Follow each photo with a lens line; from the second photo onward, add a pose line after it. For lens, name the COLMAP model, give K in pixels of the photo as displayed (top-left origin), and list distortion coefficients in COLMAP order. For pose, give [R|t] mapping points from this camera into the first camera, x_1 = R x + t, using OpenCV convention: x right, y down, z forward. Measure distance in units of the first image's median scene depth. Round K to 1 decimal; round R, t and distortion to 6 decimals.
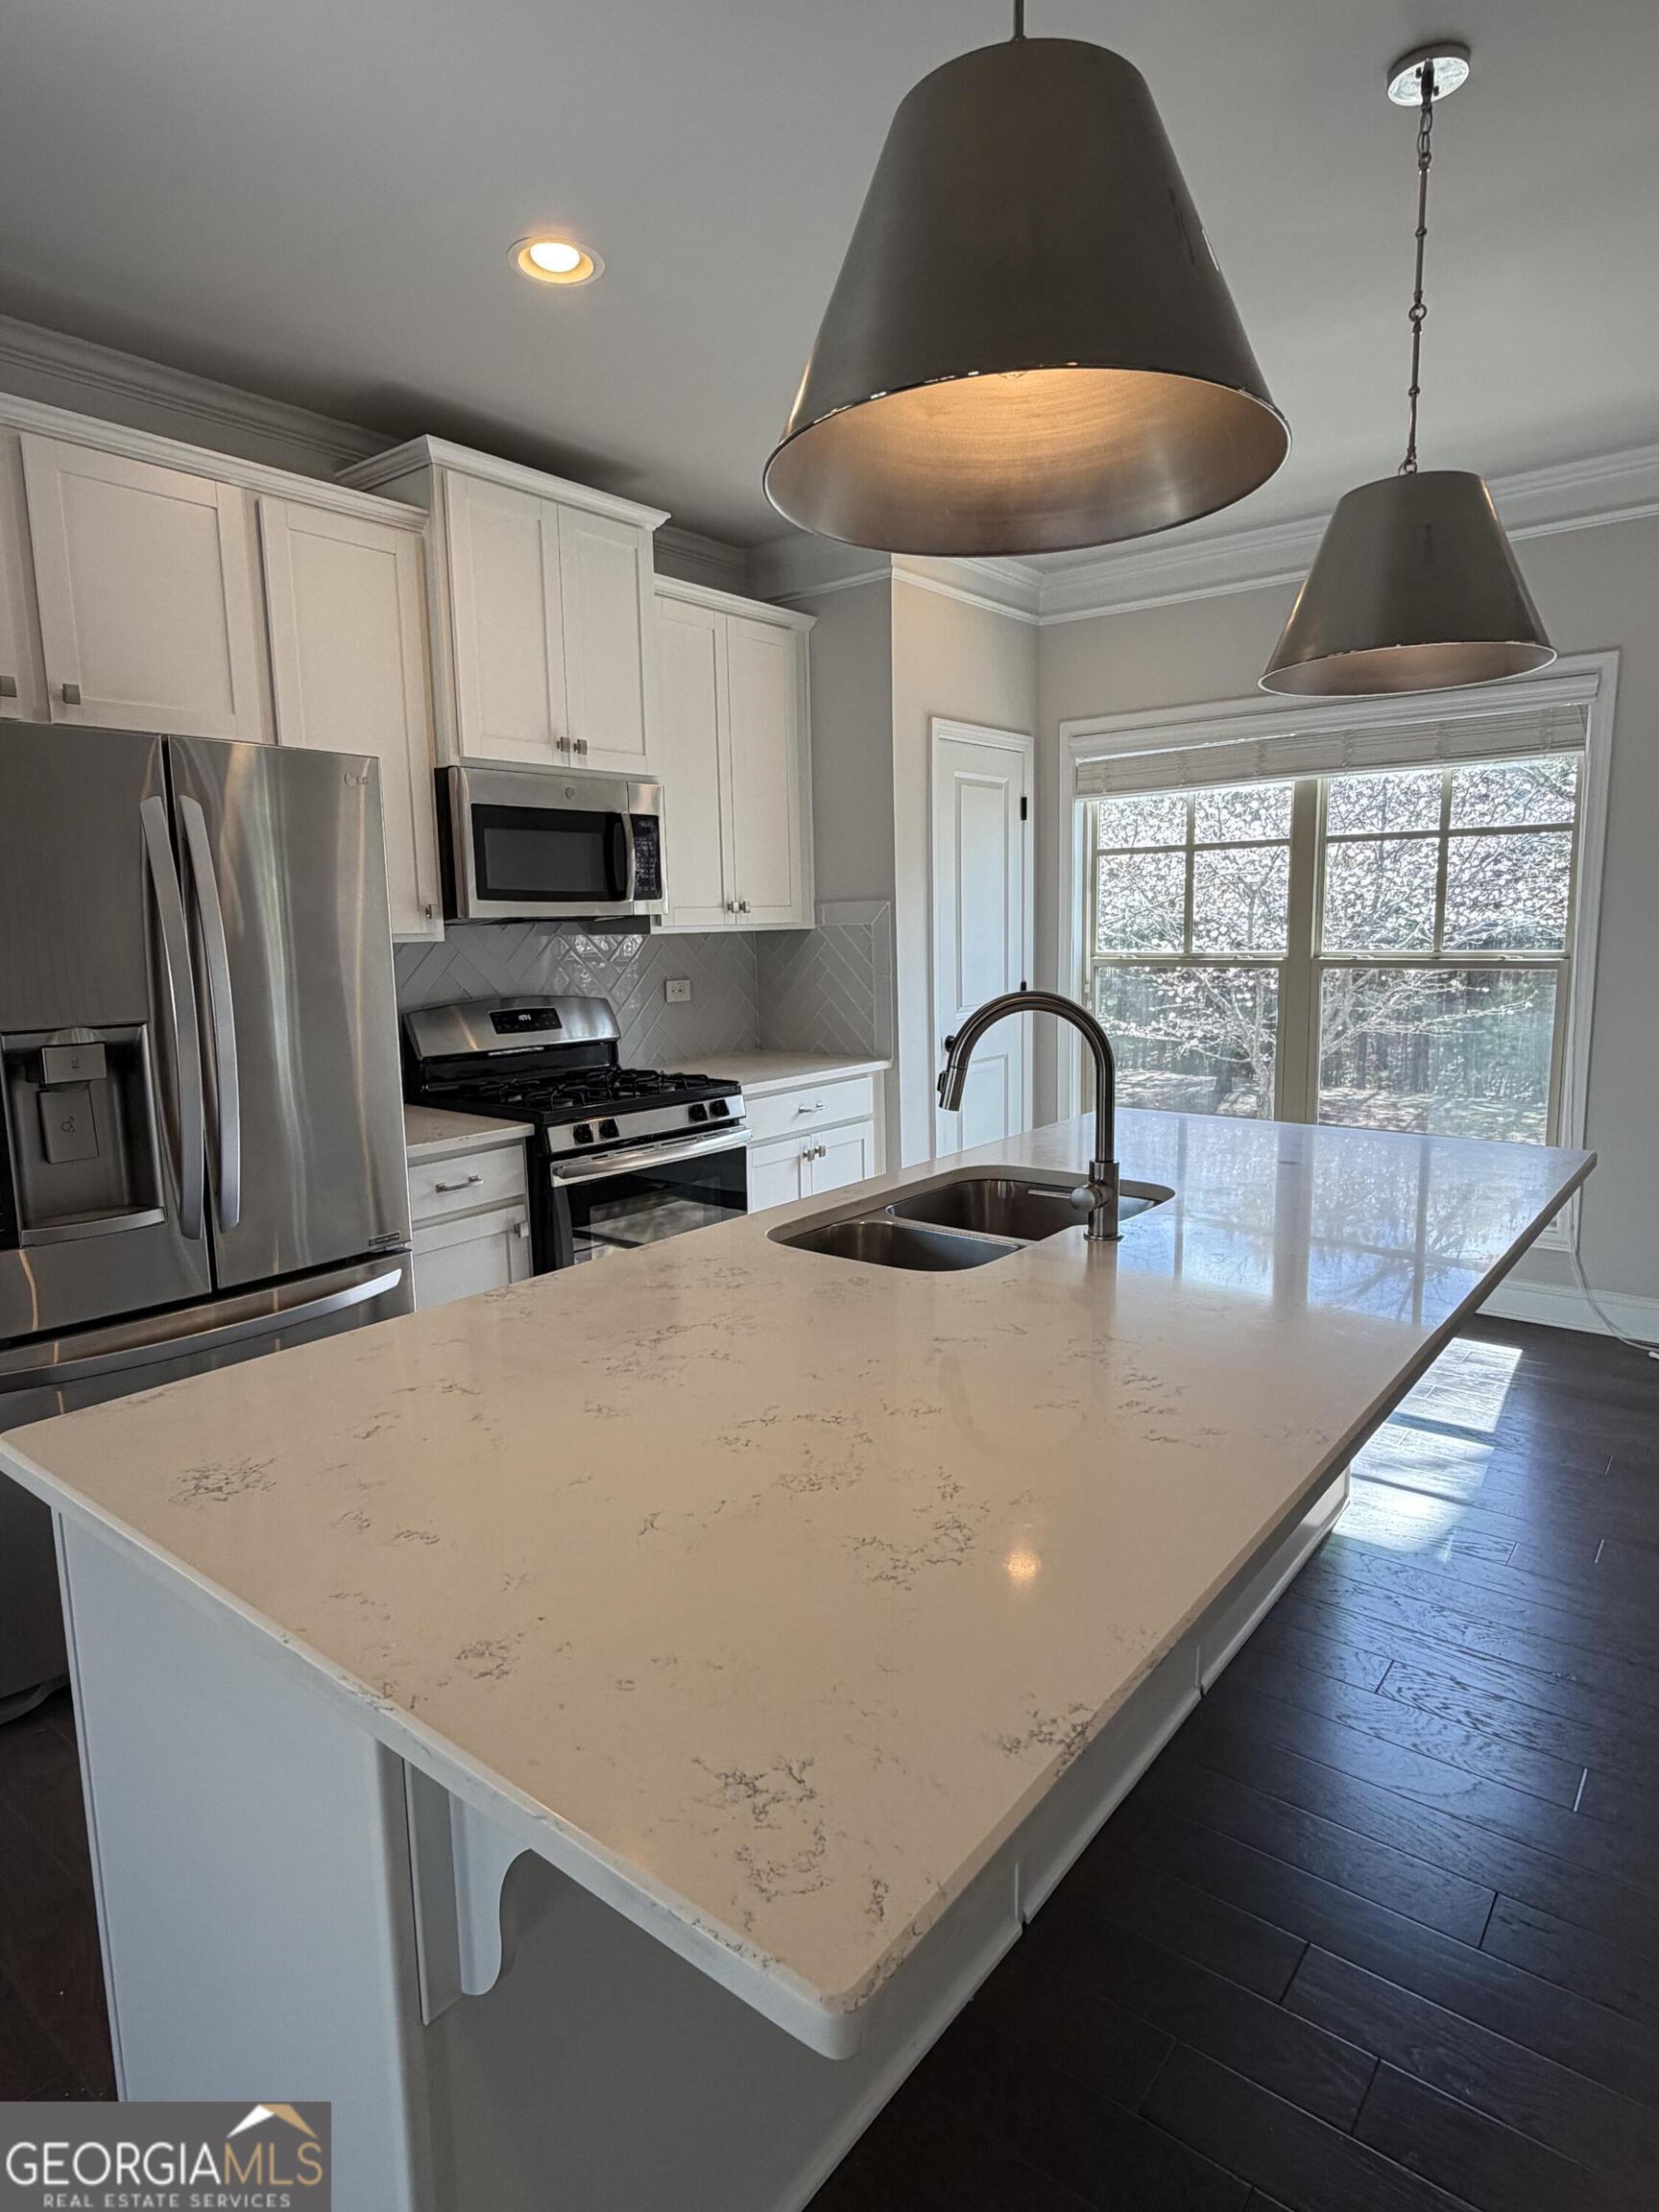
lens RADIAL K [[1232.1, 0, 829.5], [0, 1232.1, 1106.0], [0, 0, 1]] dist [-0.001482, -0.000173]
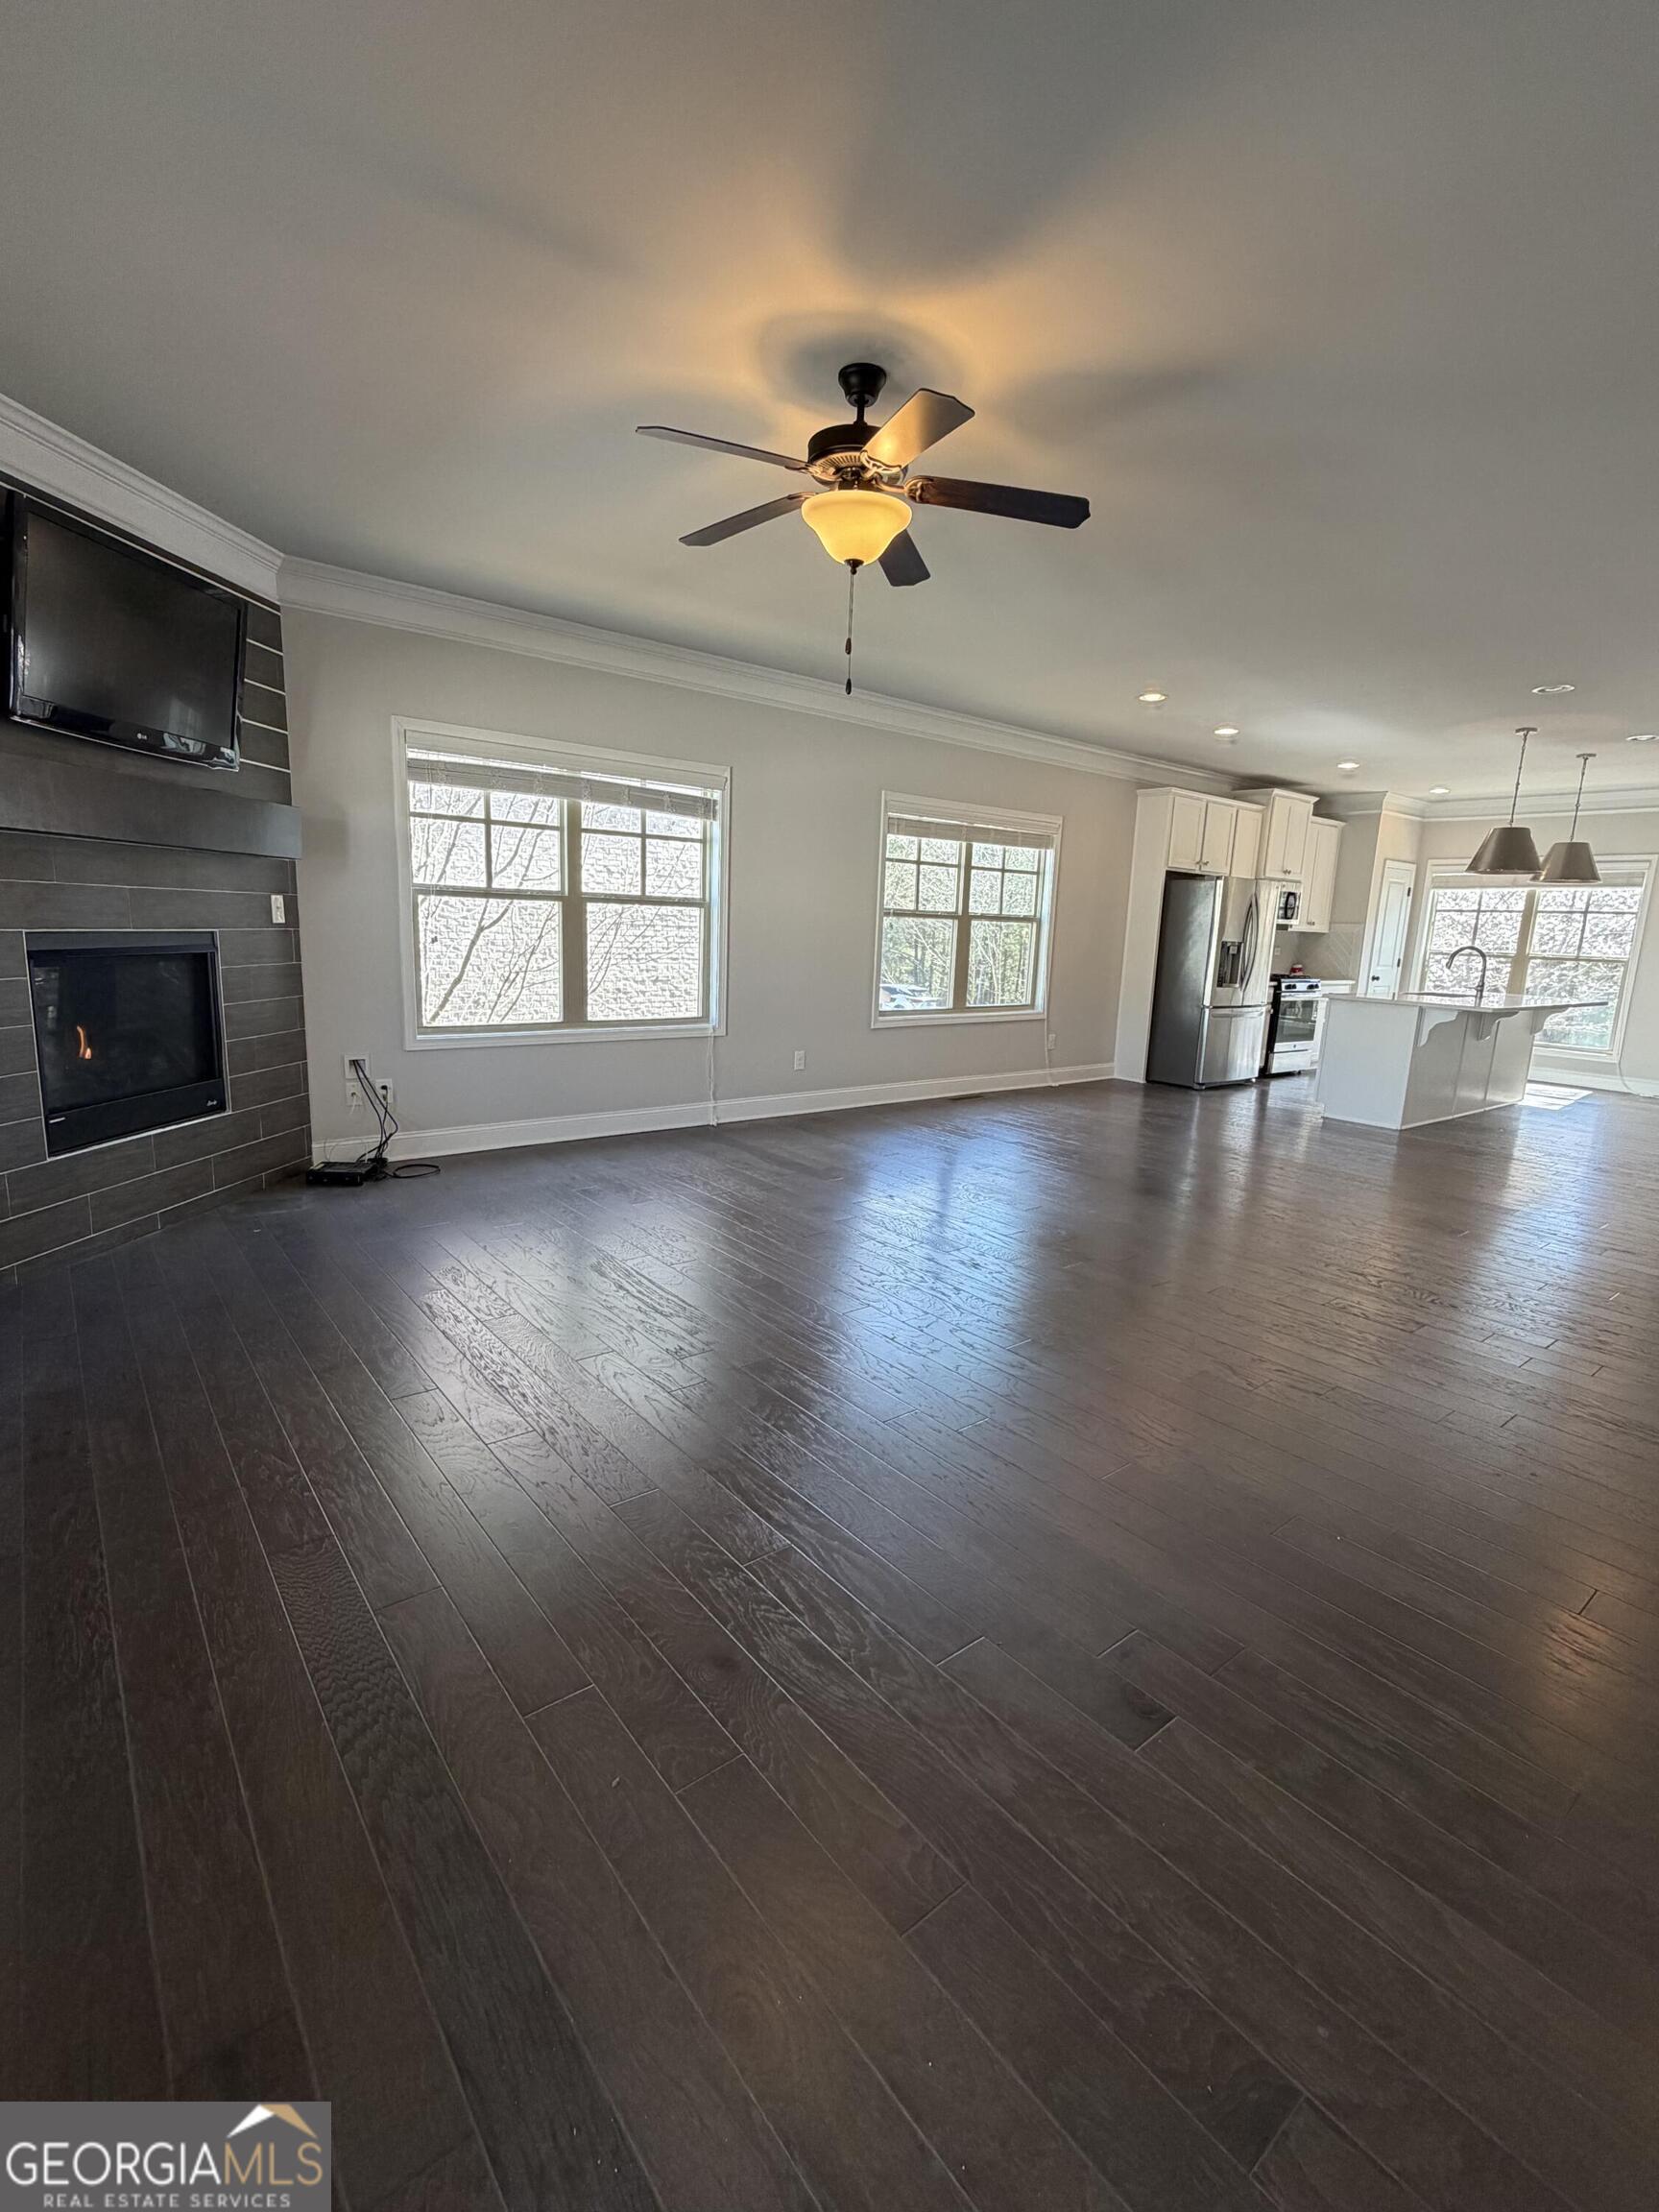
lens RADIAL K [[985.3, 0, 829.5], [0, 985.3, 1106.0], [0, 0, 1]] dist [0.020773, 0.000056]
pose [[0.972730, 0.115327, -0.201238, -0.746029], [-0.107105, 0.992923, 0.051316, 0.312230], [0.205731, -0.028363, 0.978197, -1.774865]]
